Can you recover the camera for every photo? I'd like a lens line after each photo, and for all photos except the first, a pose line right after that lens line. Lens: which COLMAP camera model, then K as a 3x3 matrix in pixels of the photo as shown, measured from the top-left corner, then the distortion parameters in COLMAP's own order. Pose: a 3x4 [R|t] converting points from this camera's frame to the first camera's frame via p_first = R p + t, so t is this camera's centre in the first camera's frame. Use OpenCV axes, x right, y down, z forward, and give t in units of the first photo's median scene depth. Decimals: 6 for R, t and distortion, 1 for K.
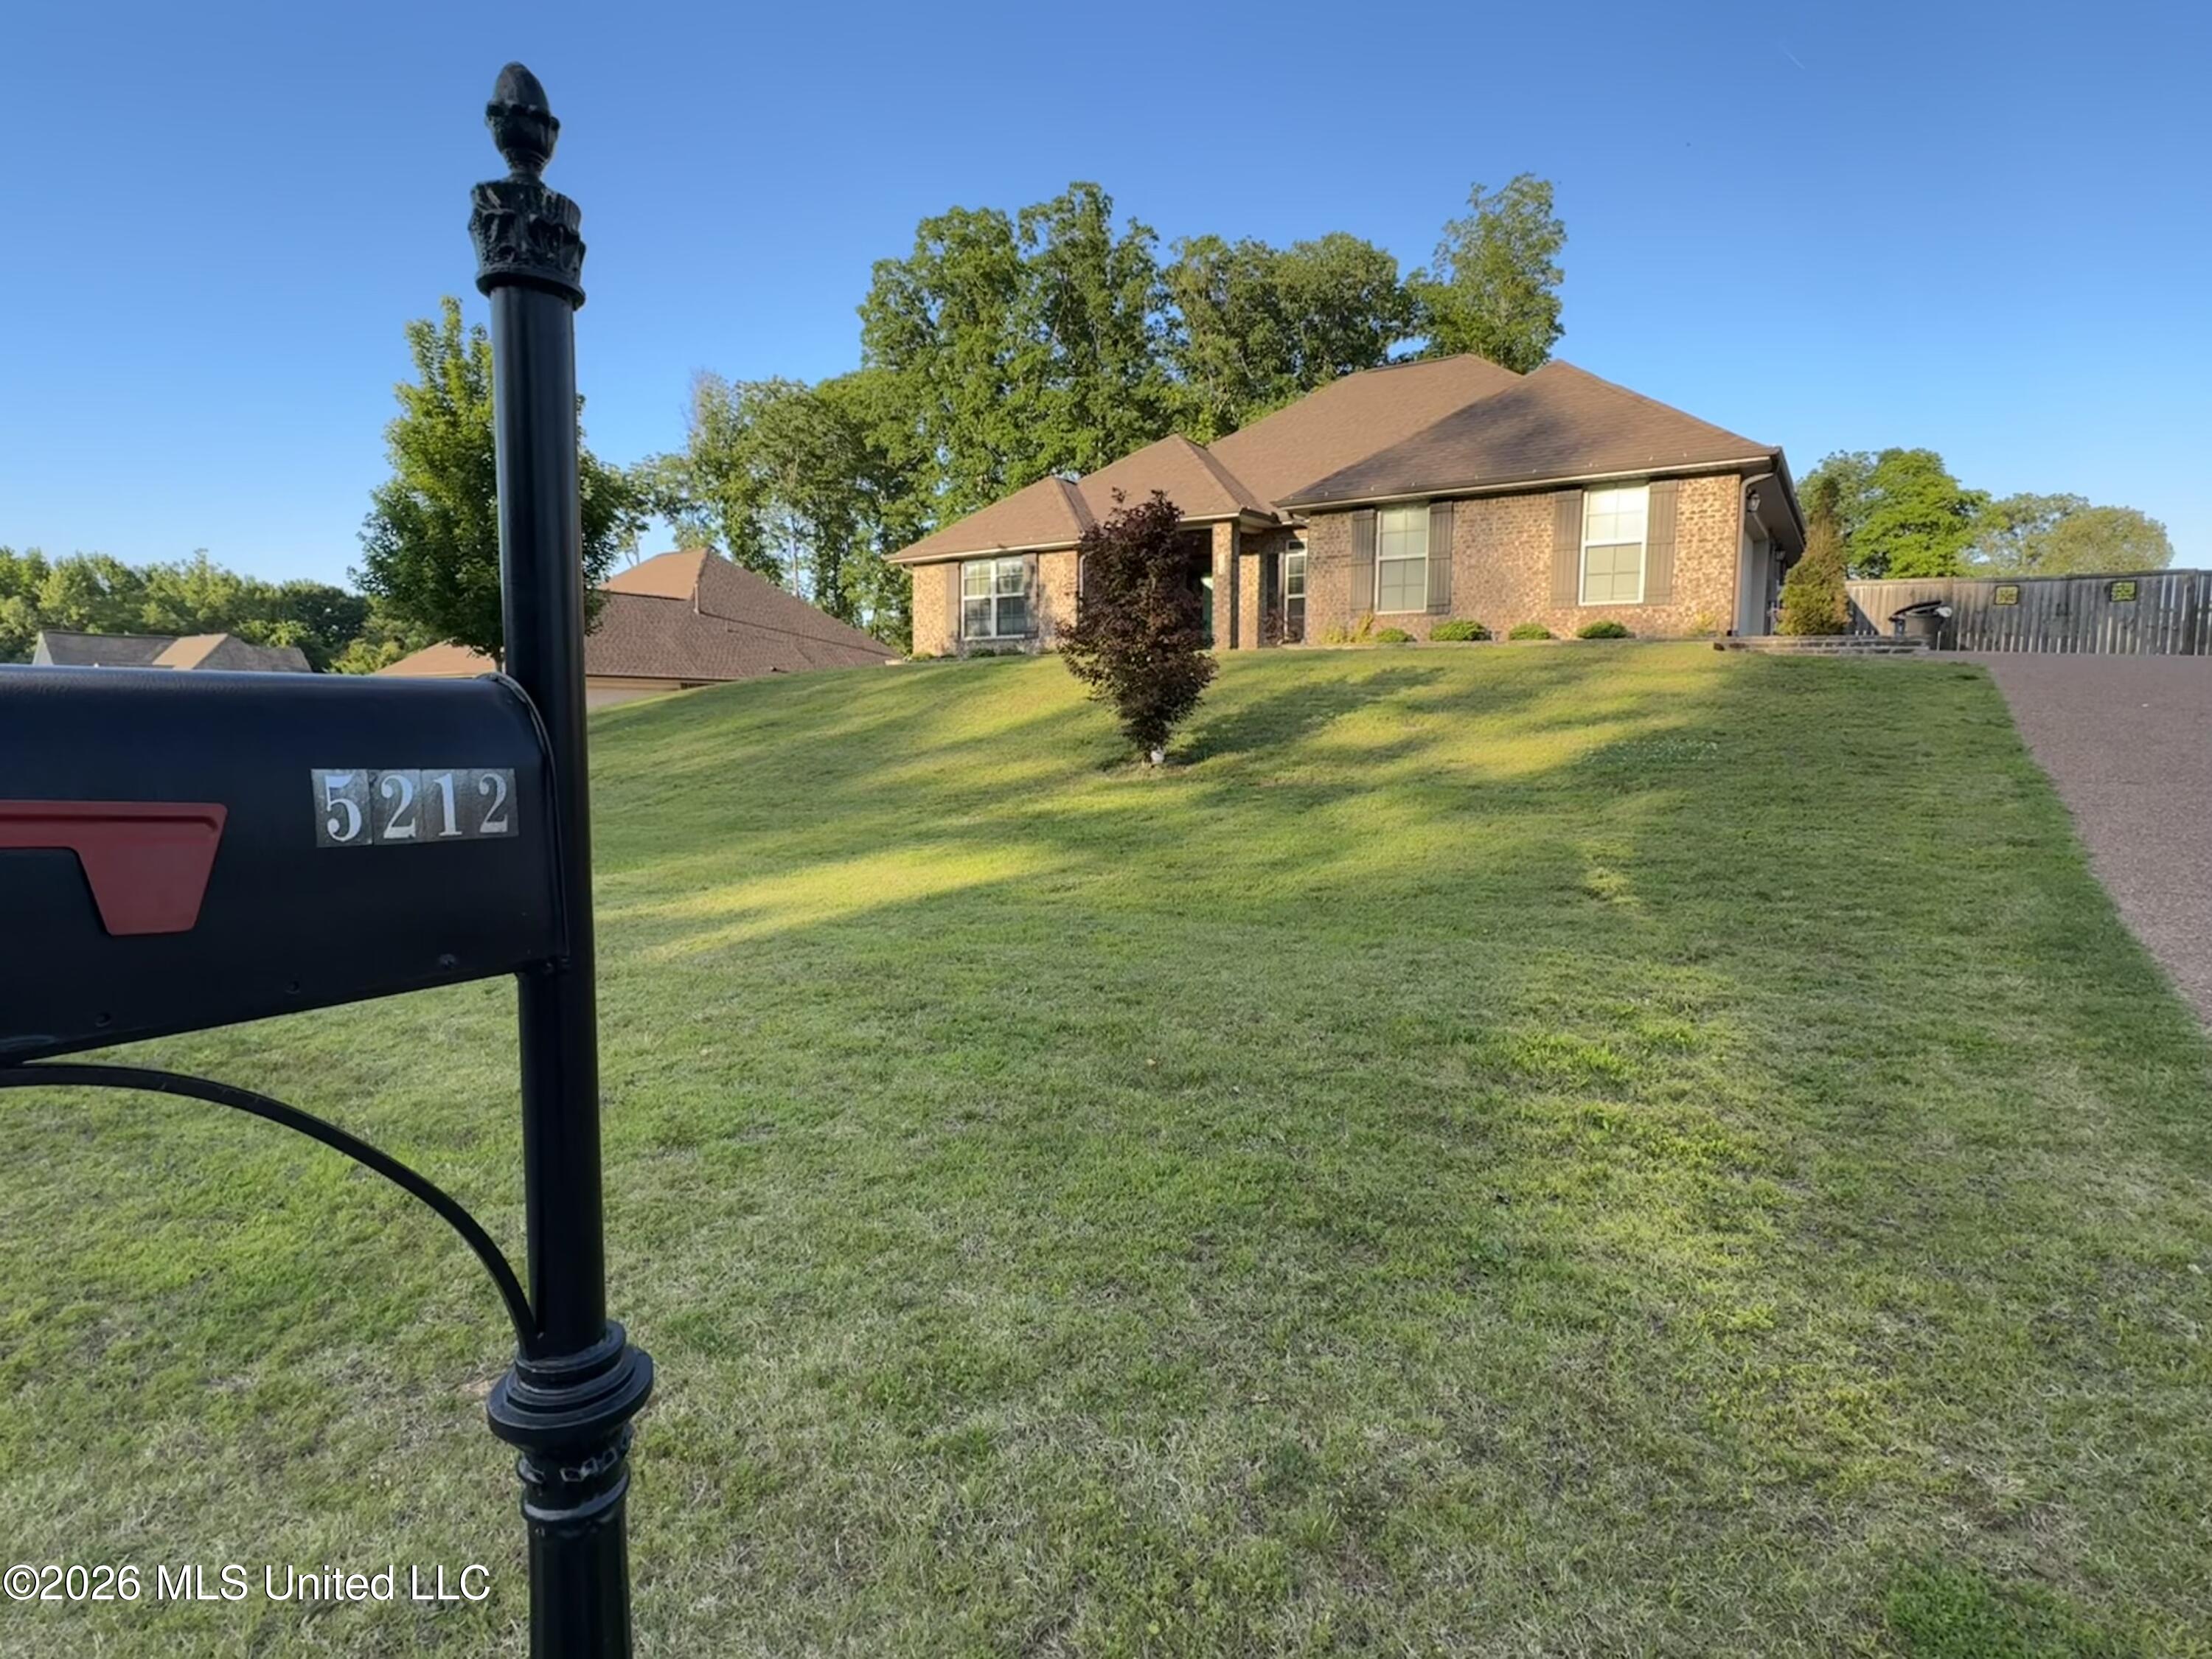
lens RADIAL K [[1176.5, 0, 1102.9], [0, 1176.5, 826.1], [0, 0, 1]] dist [-0.002299, 0.000463]
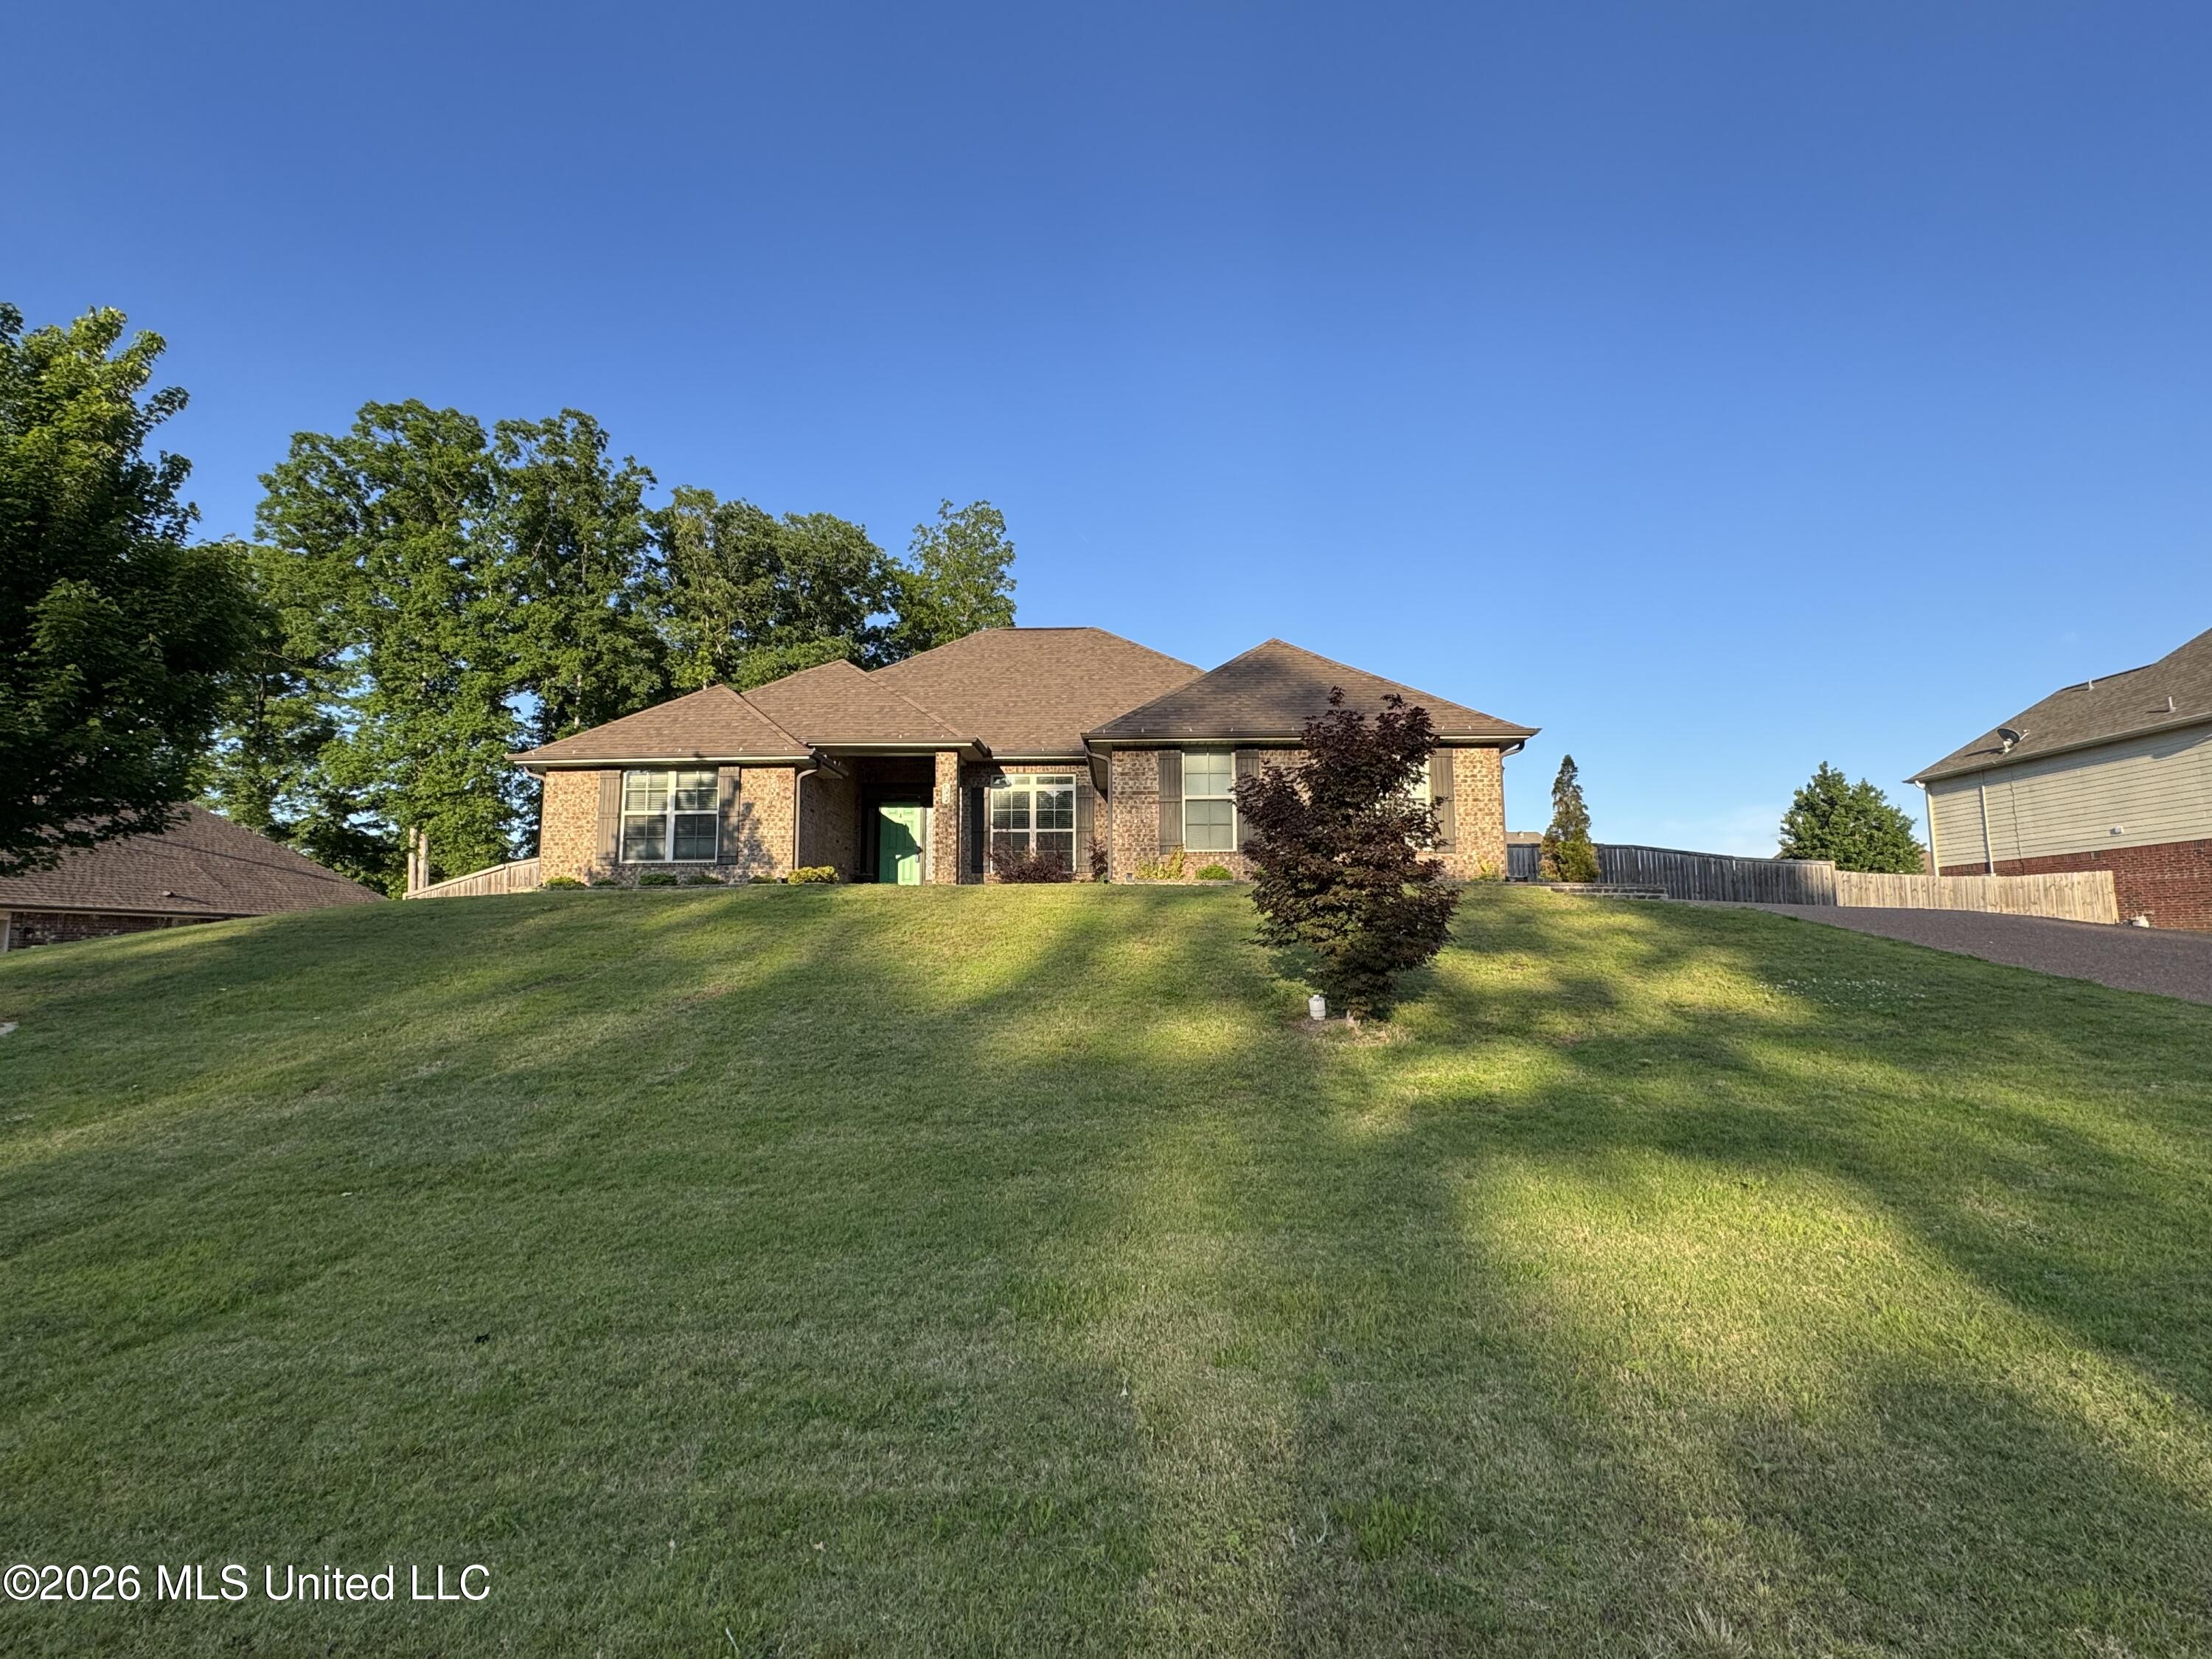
lens RADIAL K [[1052.1, 0, 1110.6], [0, 1052.1, 827.4], [0, 0, 1]] dist [0.008919, -0.000090]
pose [[0.843042, 0.051106, 0.535414, -0.223673], [0.058871, 0.980726, -0.186308, -0.027073], [-0.534616, 0.188586, 0.823785, 0.214038]]
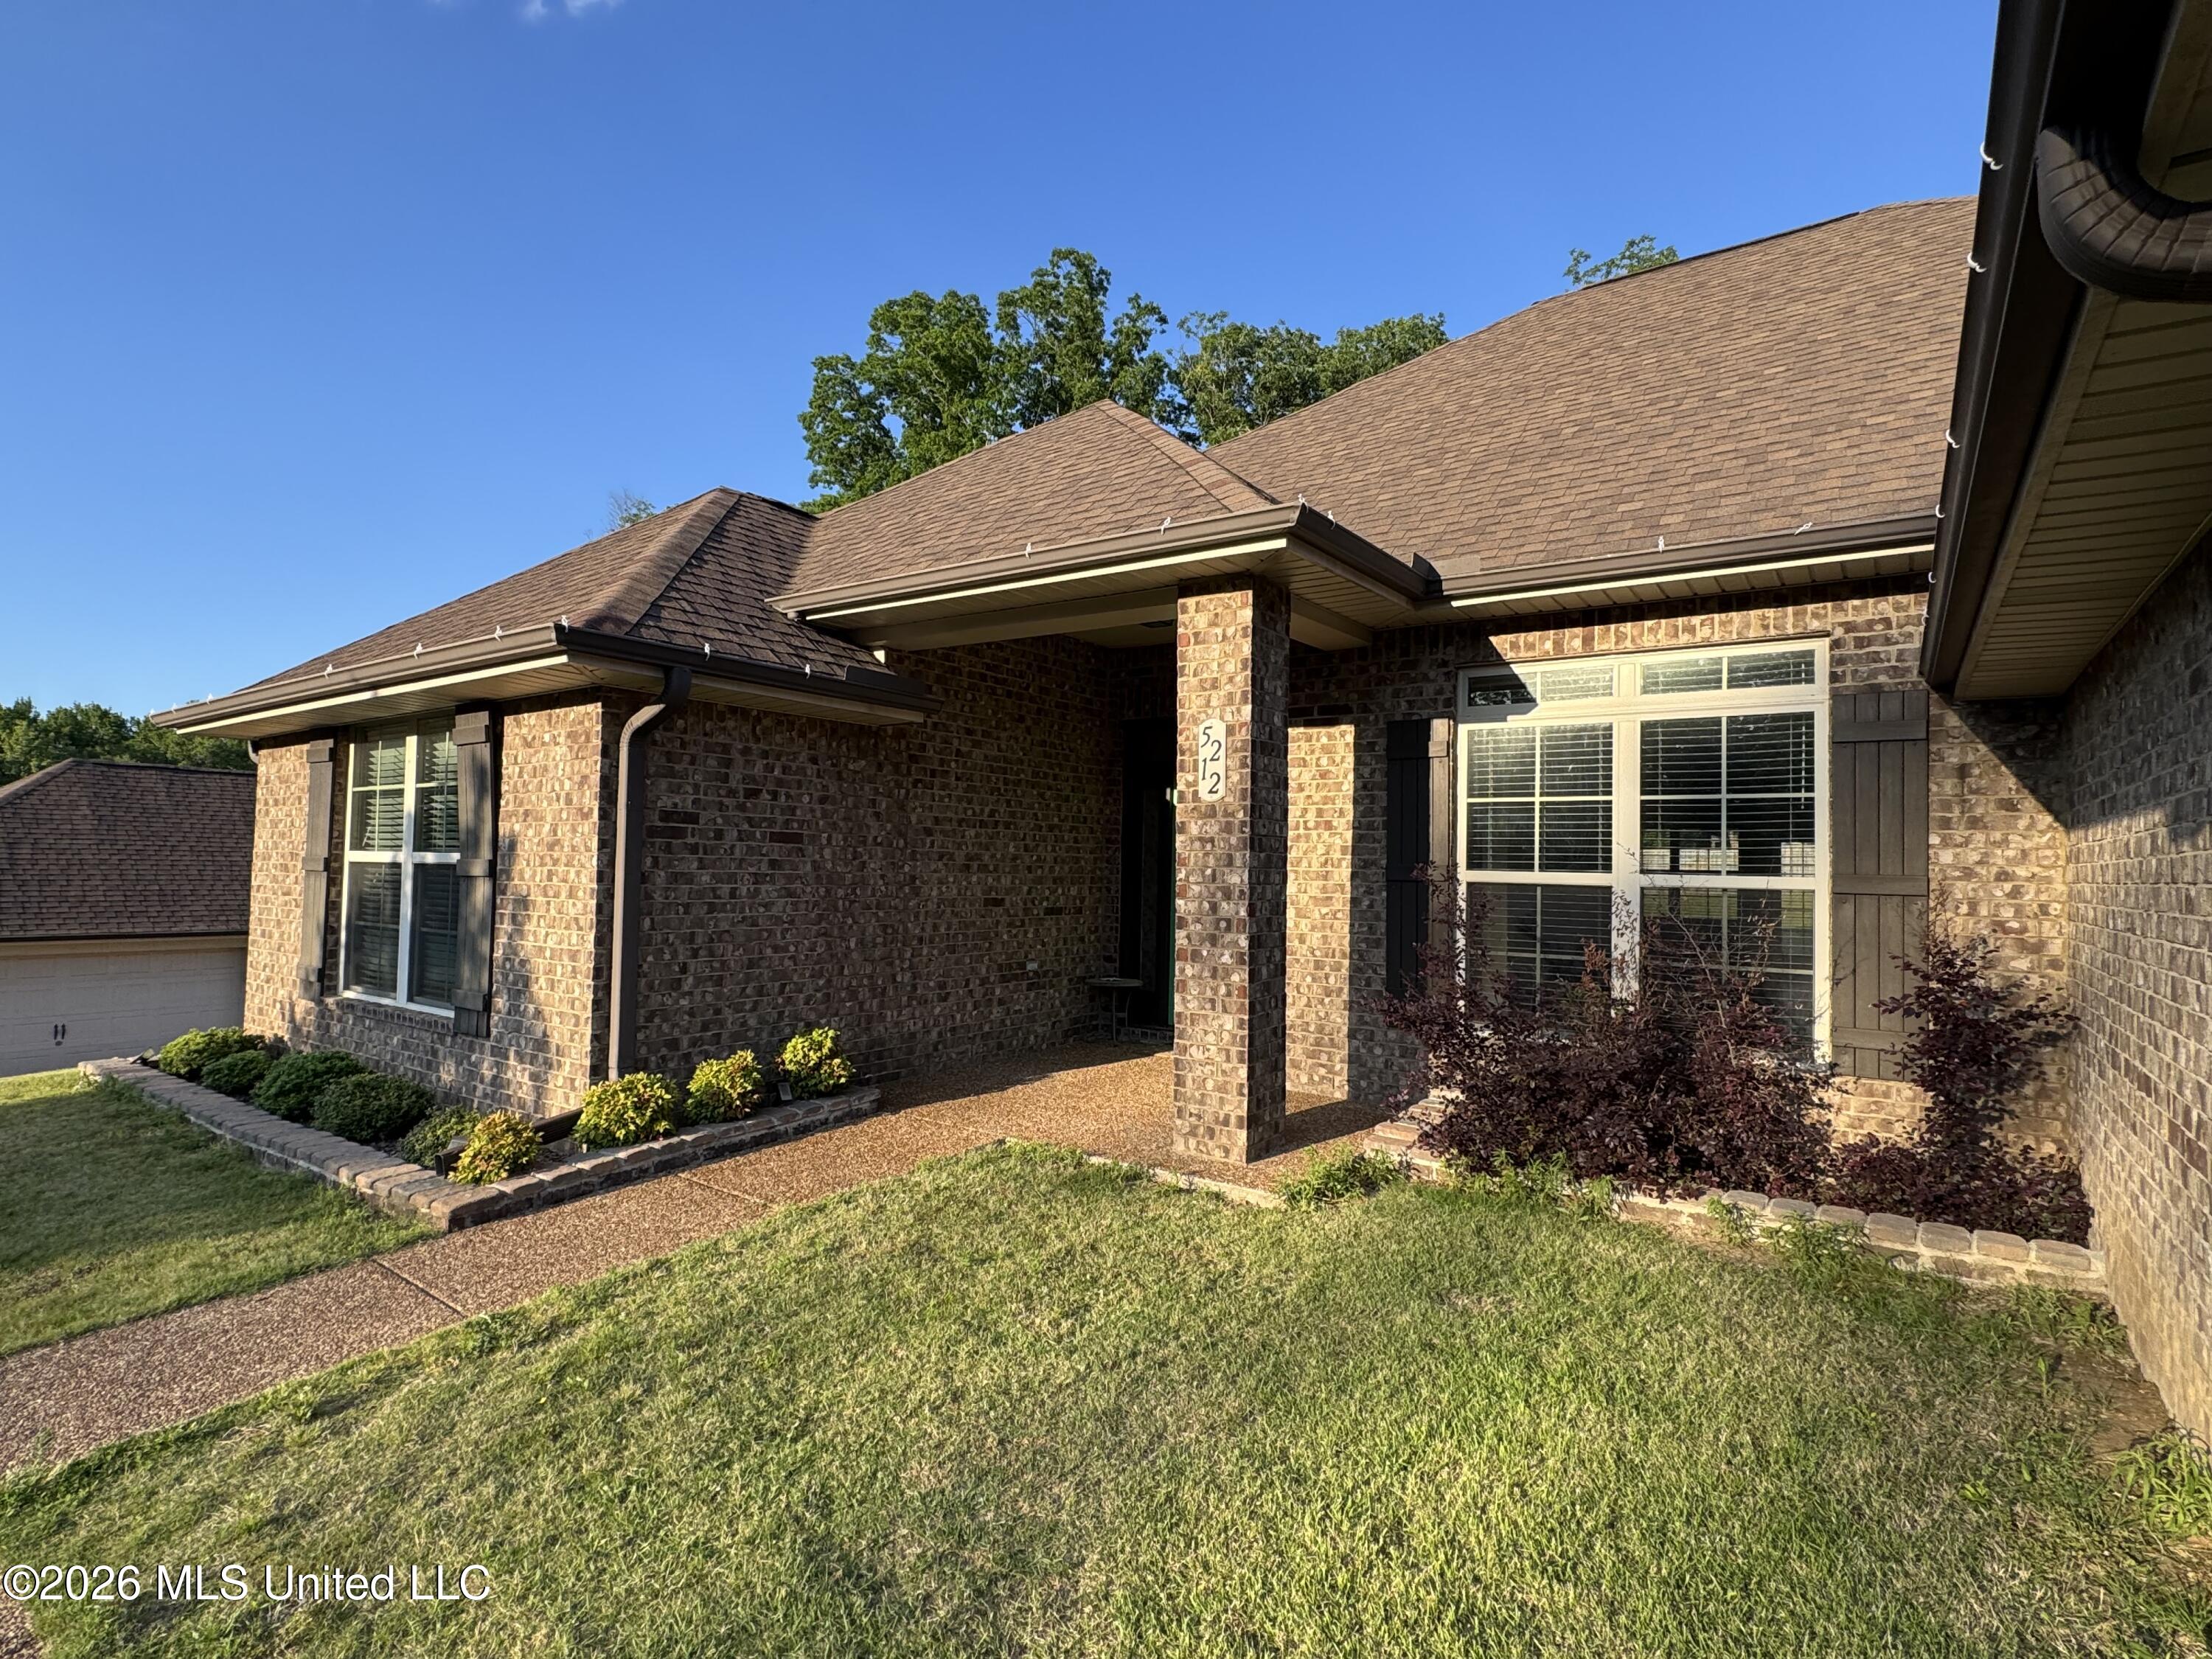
lens RADIAL K [[1105.4, 0, 1105.8], [0, 1105.4, 834.3], [0, 0, 1]] dist [-0.000714, 0.000374]
pose [[0.999405, 0.012205, -0.032267, 0.080384], [-0.015955, 0.992811, -0.118628, -0.167962], [0.030588, 0.119073, 0.992414, 0.721282]]
